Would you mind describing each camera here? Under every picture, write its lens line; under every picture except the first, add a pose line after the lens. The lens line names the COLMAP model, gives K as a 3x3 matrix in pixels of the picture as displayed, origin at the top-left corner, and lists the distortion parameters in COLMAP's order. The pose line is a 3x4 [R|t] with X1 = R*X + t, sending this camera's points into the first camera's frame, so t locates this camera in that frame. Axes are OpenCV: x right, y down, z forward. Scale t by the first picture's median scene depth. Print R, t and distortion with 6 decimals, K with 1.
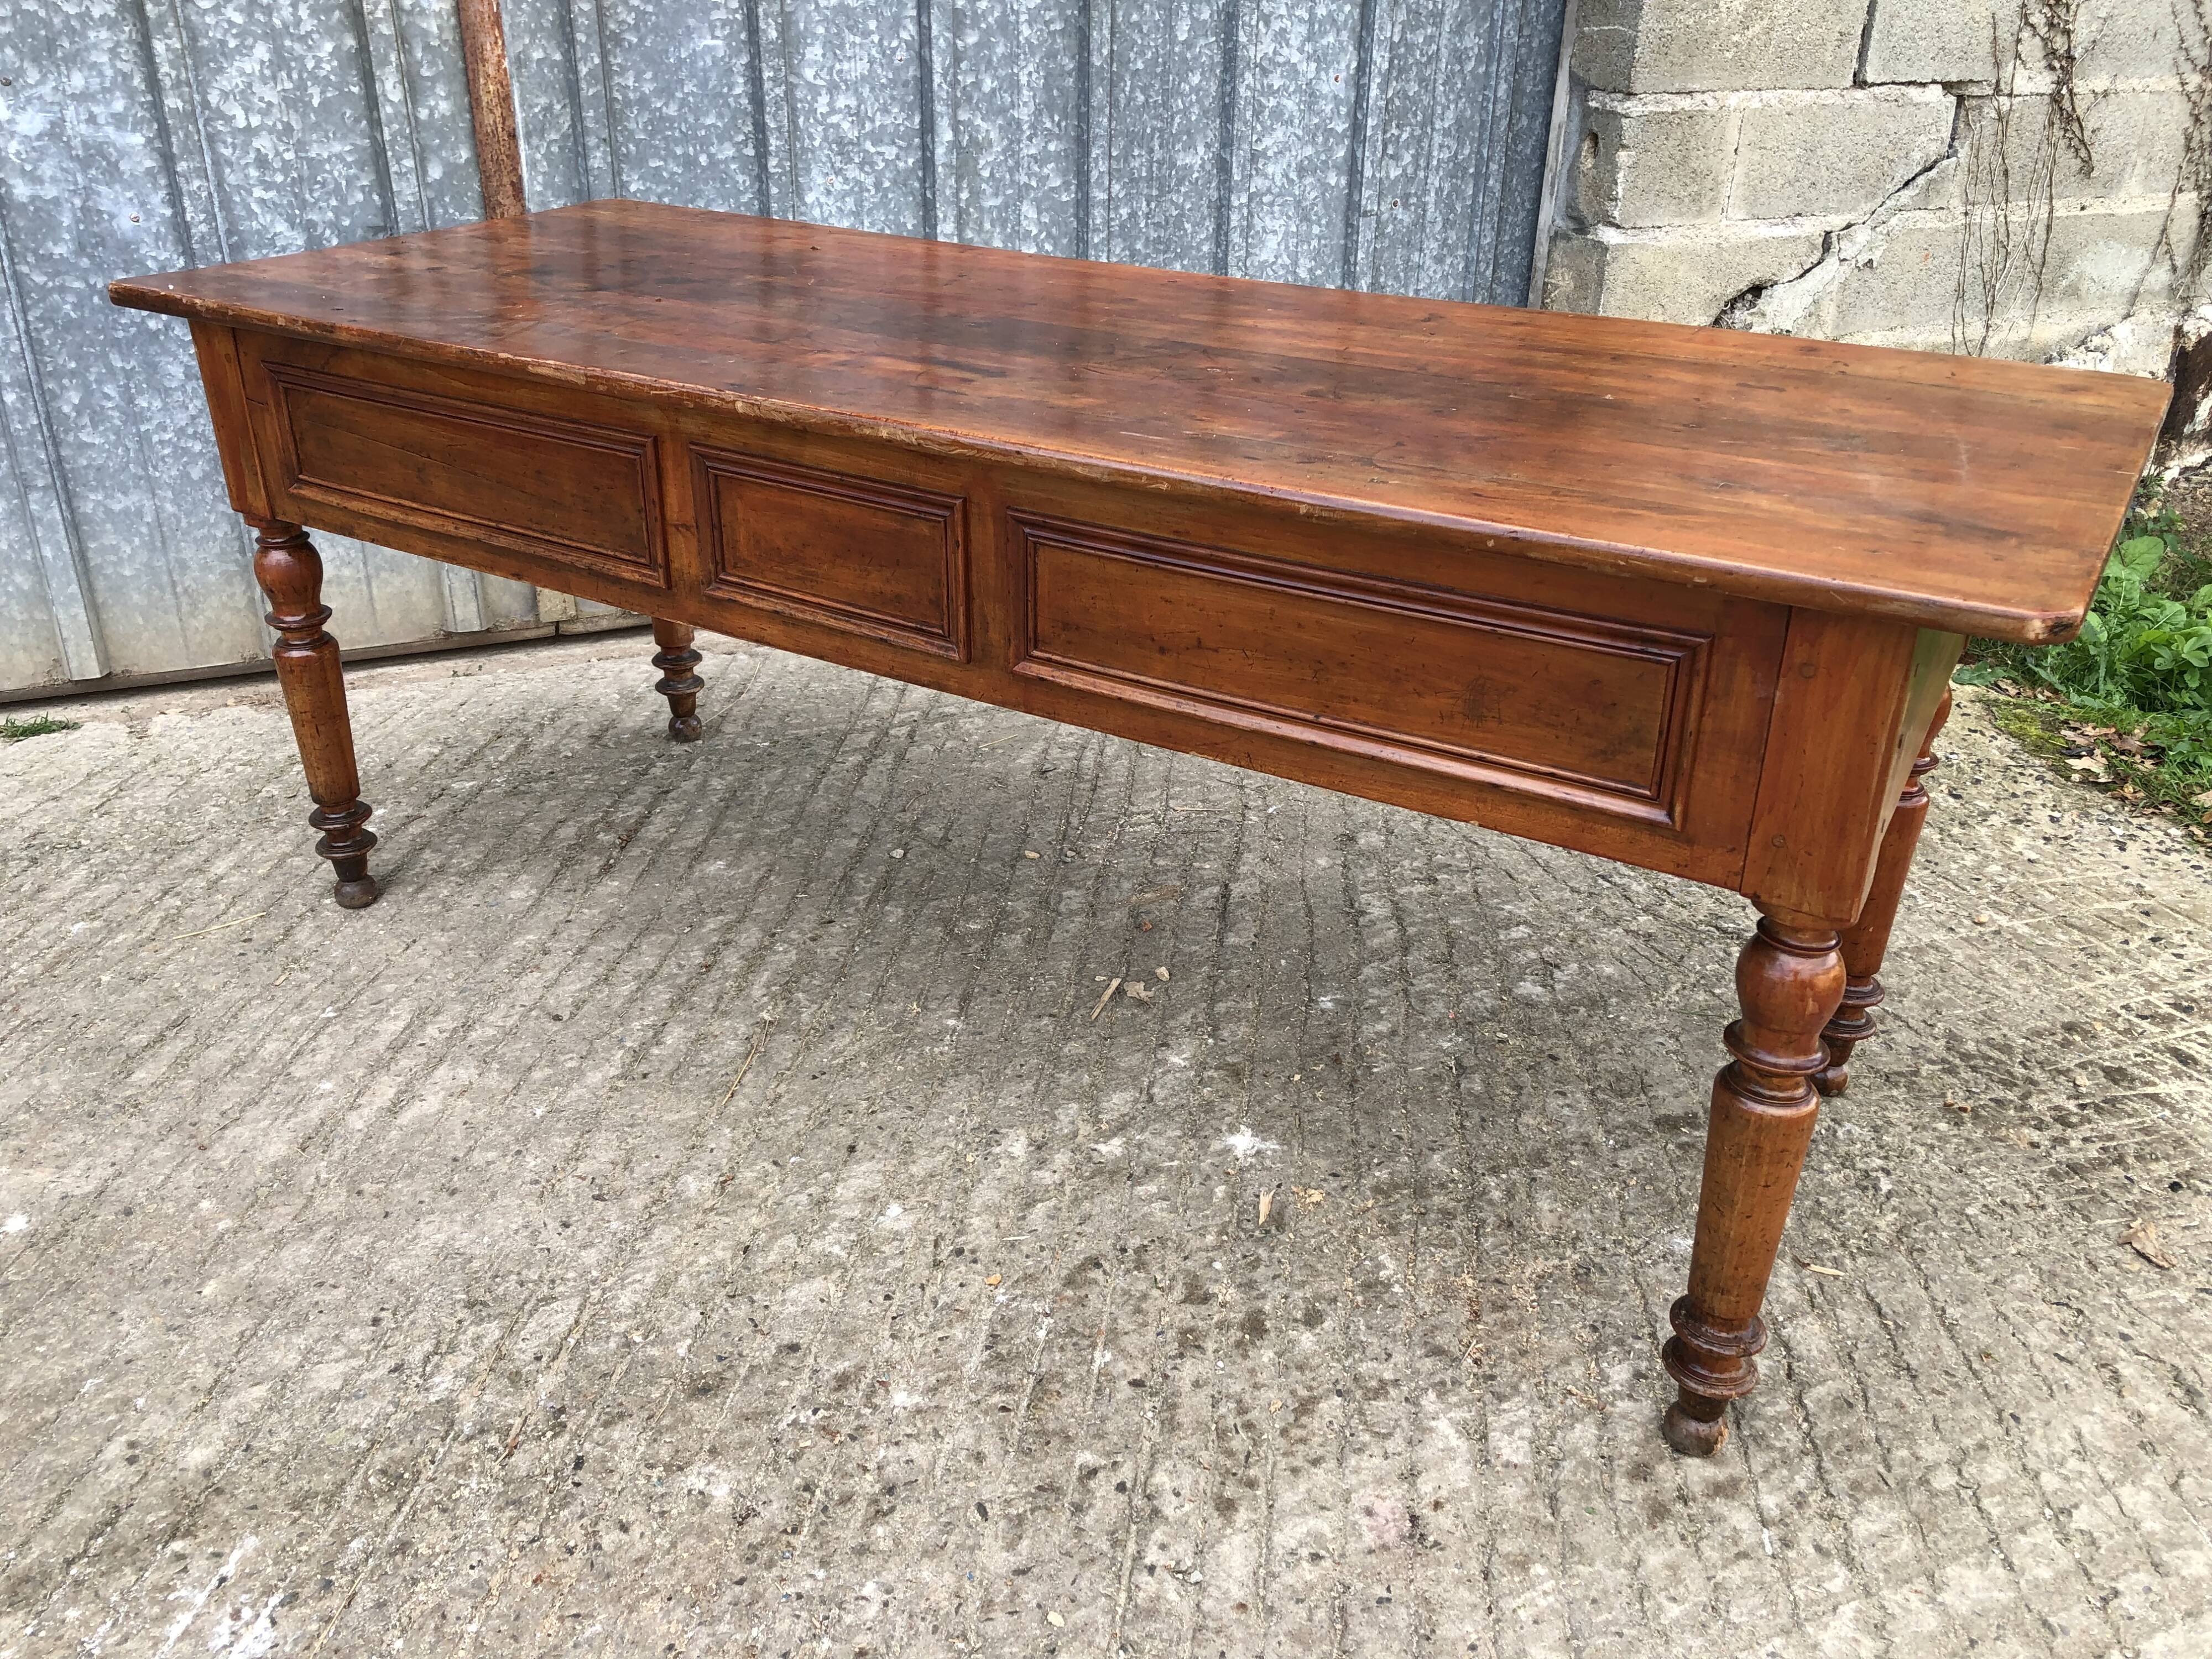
lens RADIAL K [[1816.4, 0, 1089.0], [0, 1816.4, 807.5], [0, 0, 1]] dist [0.013950, 0.005000]
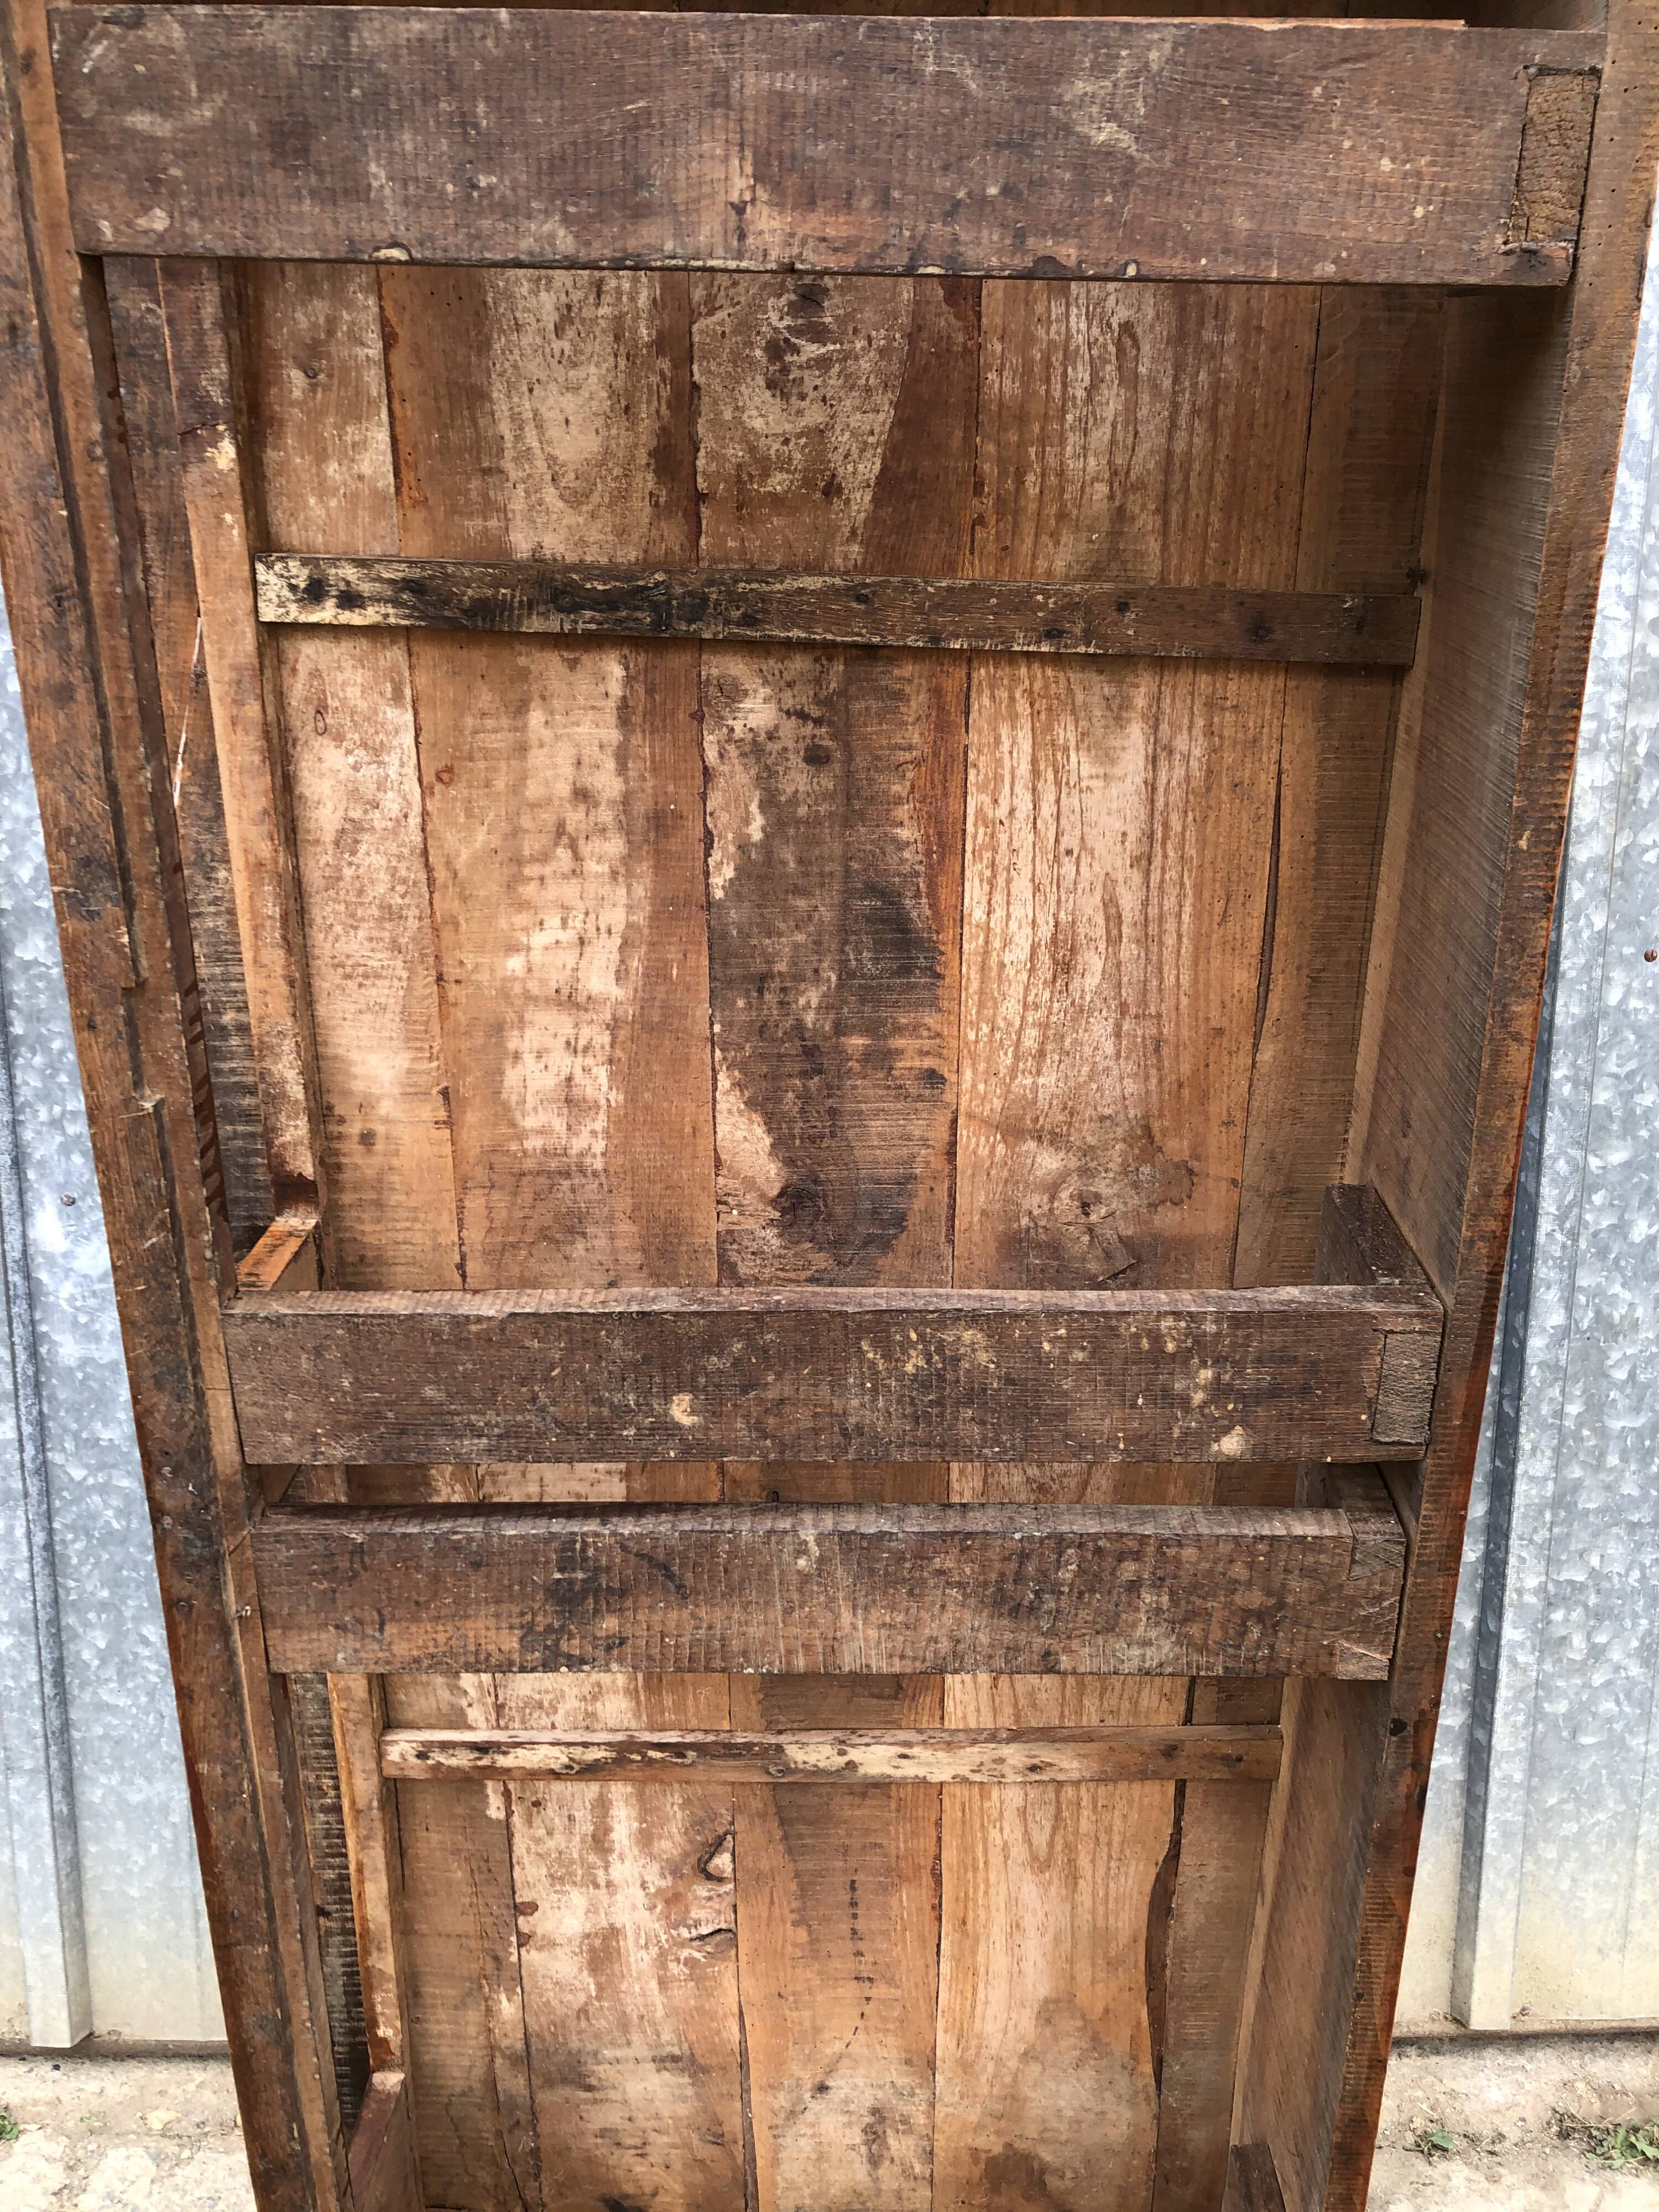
lens RADIAL K [[1816.4, 0, 833.7], [0, 1816.4, 1098.3], [0, 0, 1]] dist [0.013950, 0.005000]
pose [[0.917355, 0.077314, -0.390489, -0.073027], [-0.164628, 0.966822, -0.195329, -0.311500], [0.362431, 0.243472, 0.899647, 0.441769]]
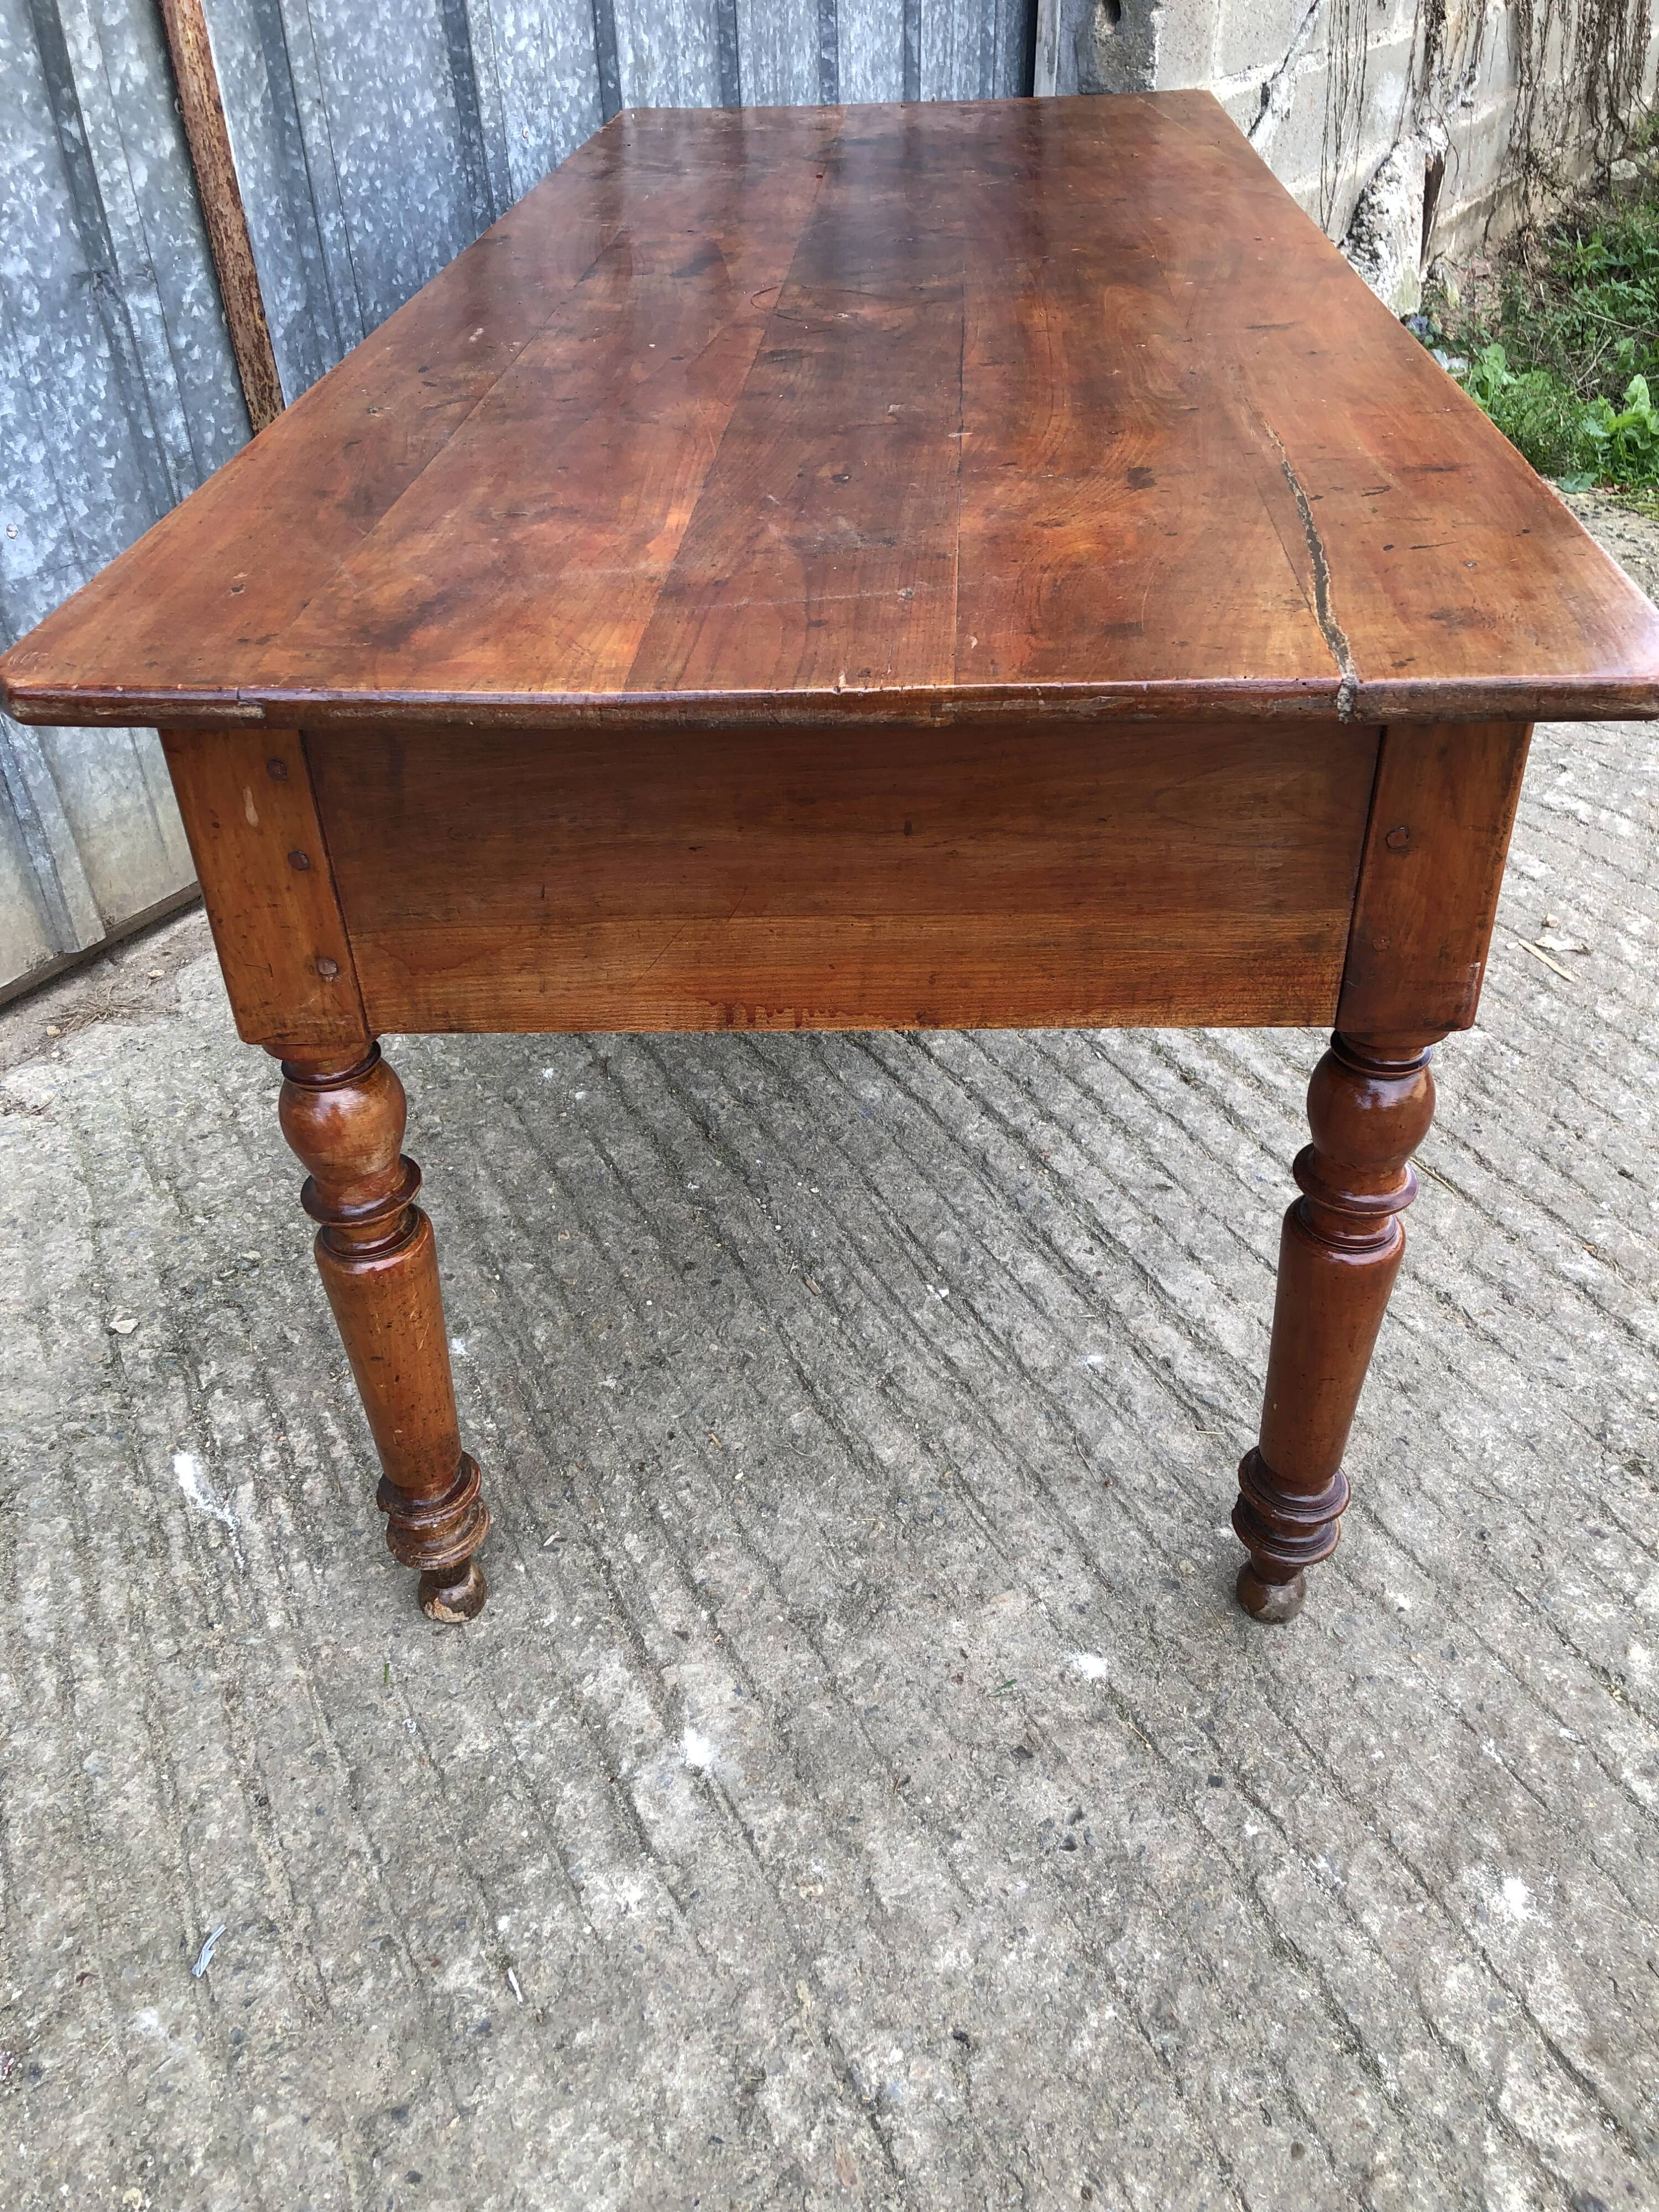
lens RADIAL K [[1816.4, 0, 837.4], [0, 1816.4, 1098.3], [0, 0, 1]] dist [0.013950, 0.005000]
pose [[0.818427, -0.355446, 0.451482, -0.561406], [0.277881, 0.932561, 0.230462, -0.112832], [-0.502951, -0.063158, 0.862004, 0.261555]]
